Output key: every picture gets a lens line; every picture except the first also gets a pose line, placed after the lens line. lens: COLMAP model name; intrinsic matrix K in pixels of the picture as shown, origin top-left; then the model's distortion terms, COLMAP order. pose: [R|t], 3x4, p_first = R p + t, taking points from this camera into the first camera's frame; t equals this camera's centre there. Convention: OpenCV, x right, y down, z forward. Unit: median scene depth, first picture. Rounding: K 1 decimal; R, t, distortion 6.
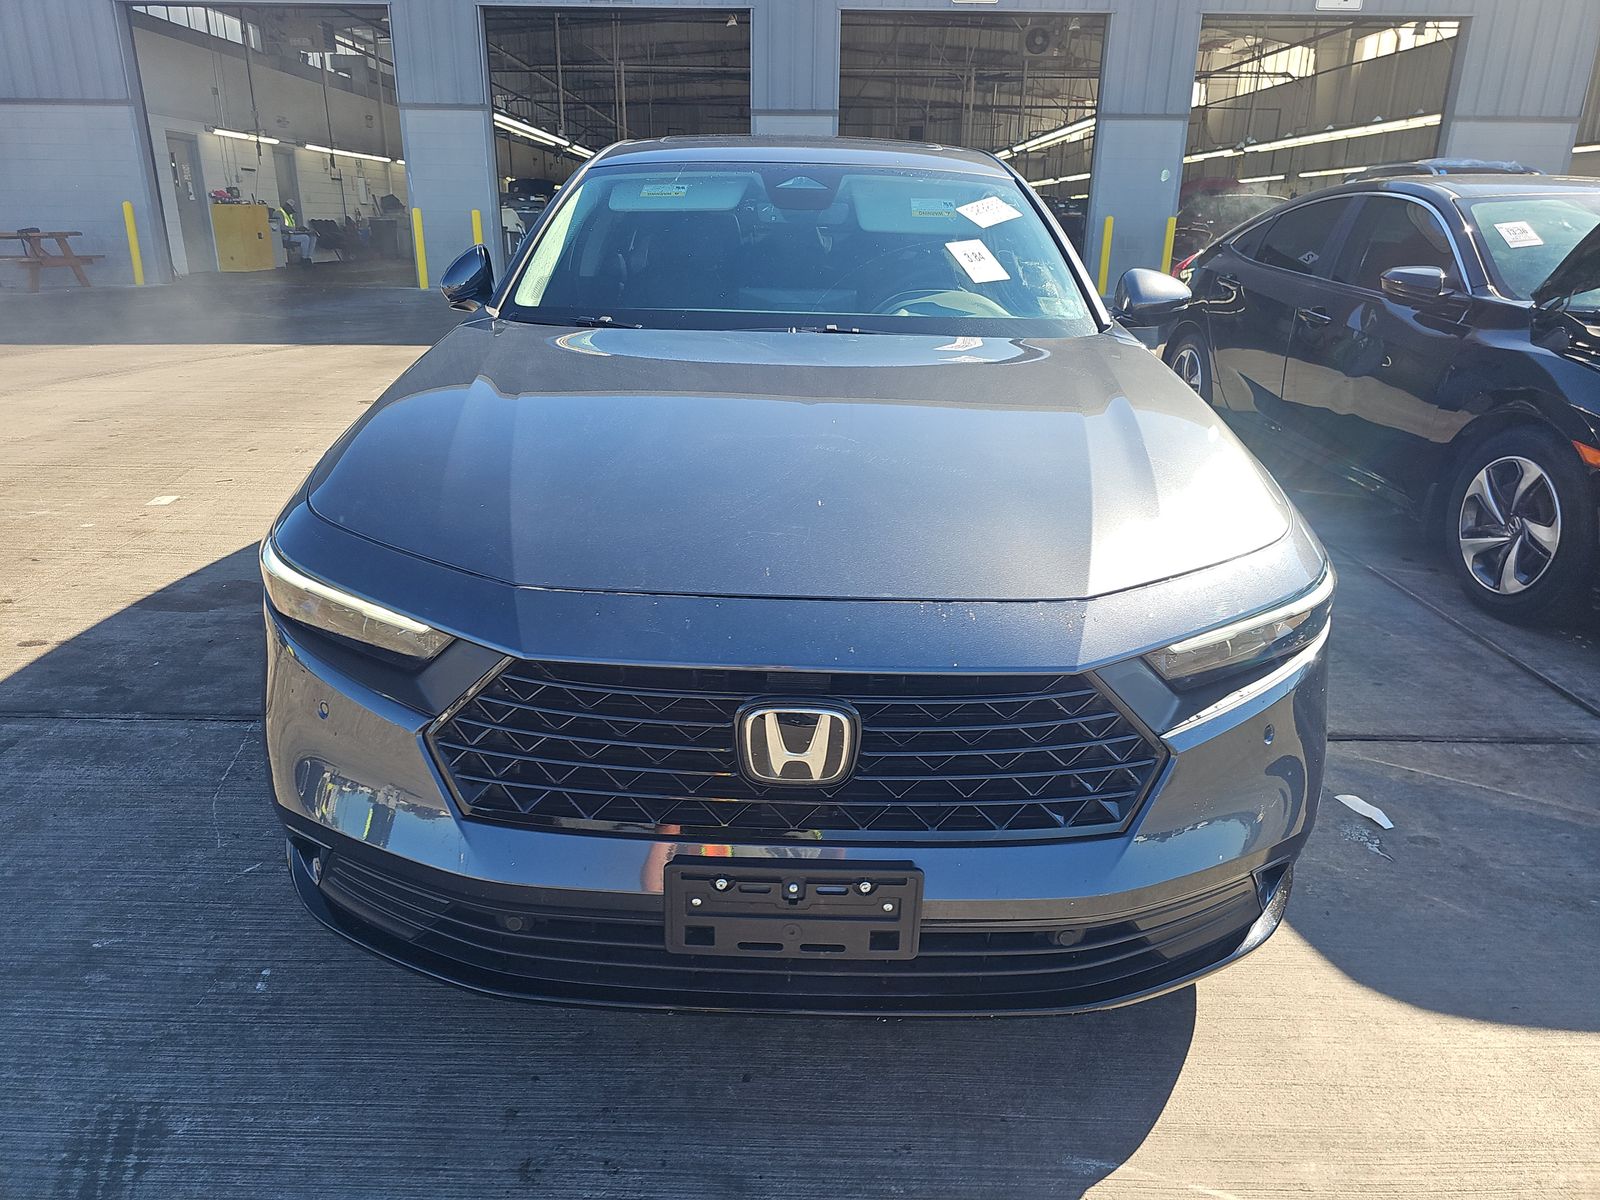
lens RADIAL K [[1106.5, 0, 782.7], [0, 1106.5, 598.4], [0, 0, 1]] dist [0.033181, -0.027718]
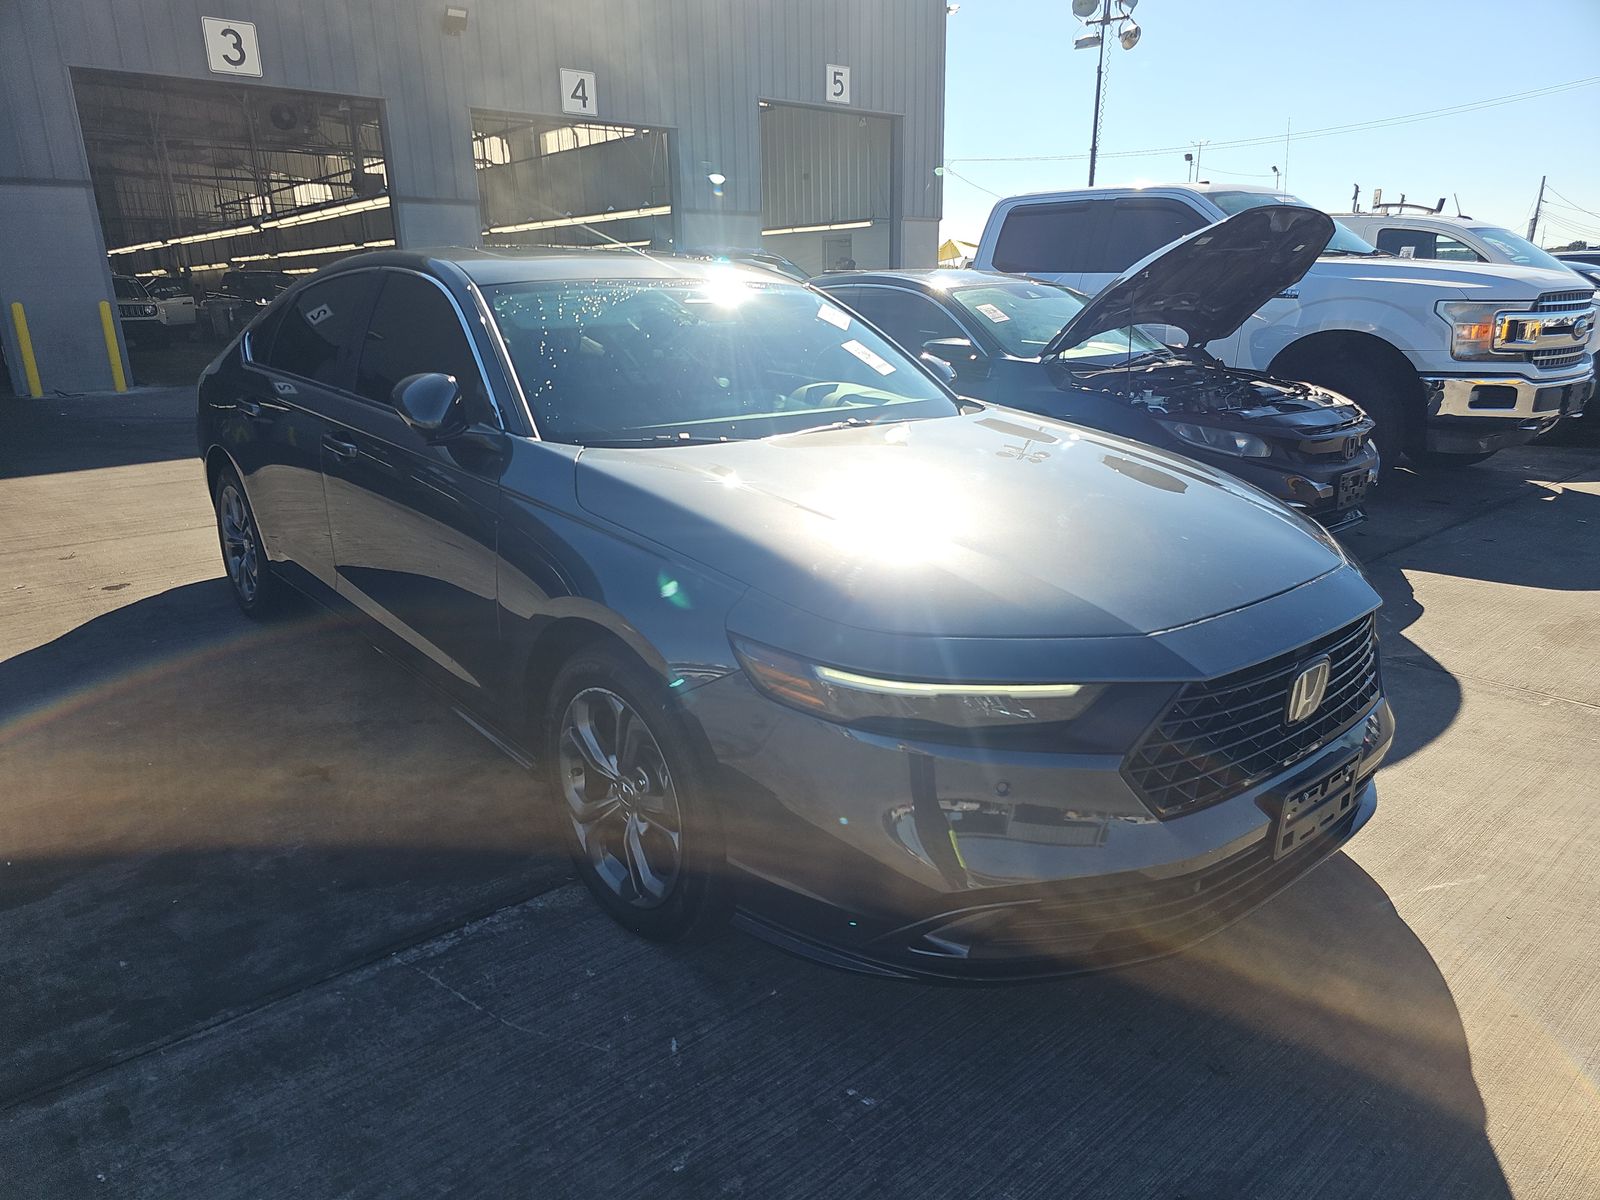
lens RADIAL K [[1071.0, 0, 799.1], [0, 1071.0, 643.4], [0, 0, 1]] dist [0.077302, -0.078950]
pose [[0.739291, -0.234716, 0.631155, -0.160461], [0.242009, 0.967274, 0.076241, -0.023625], [-0.628395, 0.096380, 0.771901, 0.034378]]
